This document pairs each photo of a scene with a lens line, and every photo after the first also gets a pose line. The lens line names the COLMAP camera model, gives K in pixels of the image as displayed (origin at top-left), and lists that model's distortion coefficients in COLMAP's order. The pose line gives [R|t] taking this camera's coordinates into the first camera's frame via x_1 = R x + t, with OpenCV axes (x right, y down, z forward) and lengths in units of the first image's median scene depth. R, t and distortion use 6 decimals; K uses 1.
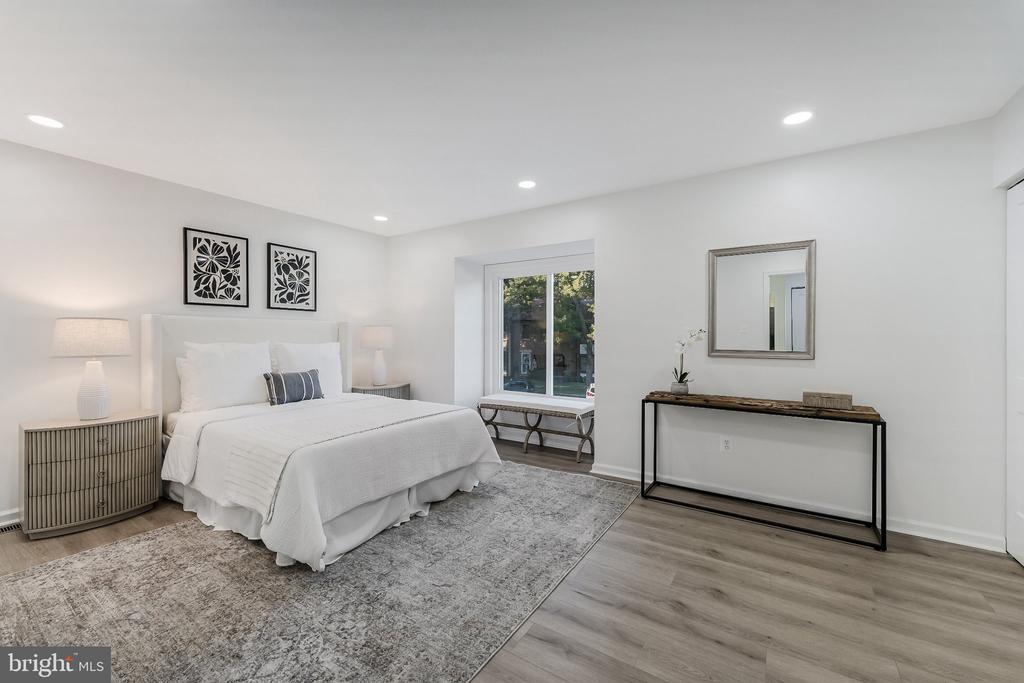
lens RADIAL K [[413.1, 0, 511.4], [0, 413.1, 337.0], [0, 0, 1]] dist [-0.000776, -0.000726]
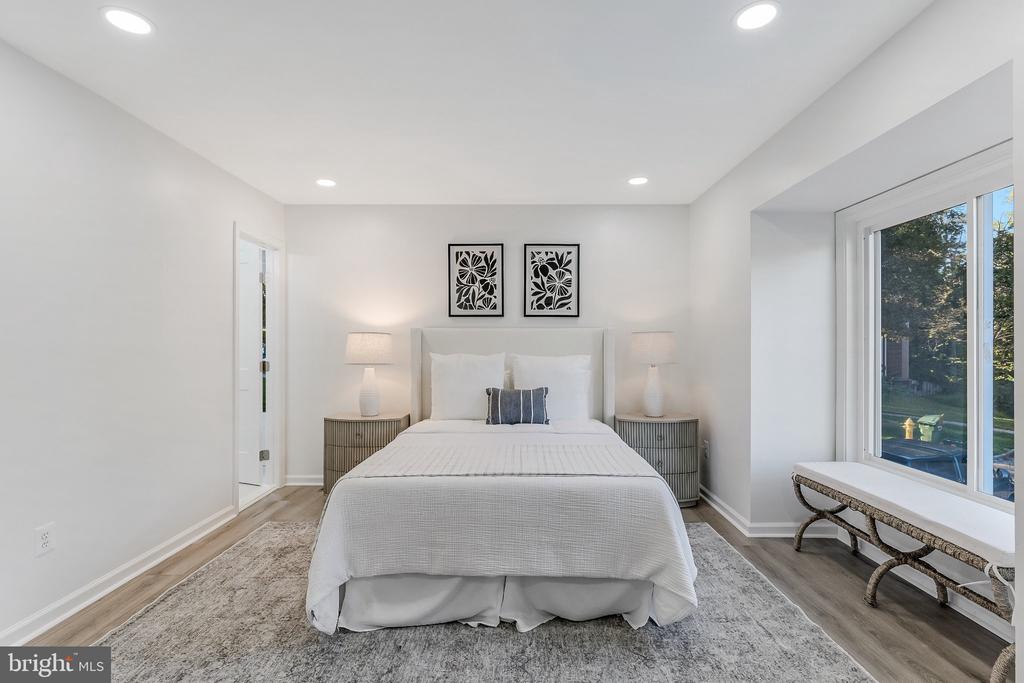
lens RADIAL K [[478.7, 0, 513.0], [0, 478.7, 346.8], [0, 0, 1]] dist [-0.001674, -0.000261]
pose [[0.546519, -0.000758, -0.837447, 0.297321], [-0.002029, 0.999995, -0.002229, -0.000820], [0.837445, 0.002917, 0.546515, 0.438821]]
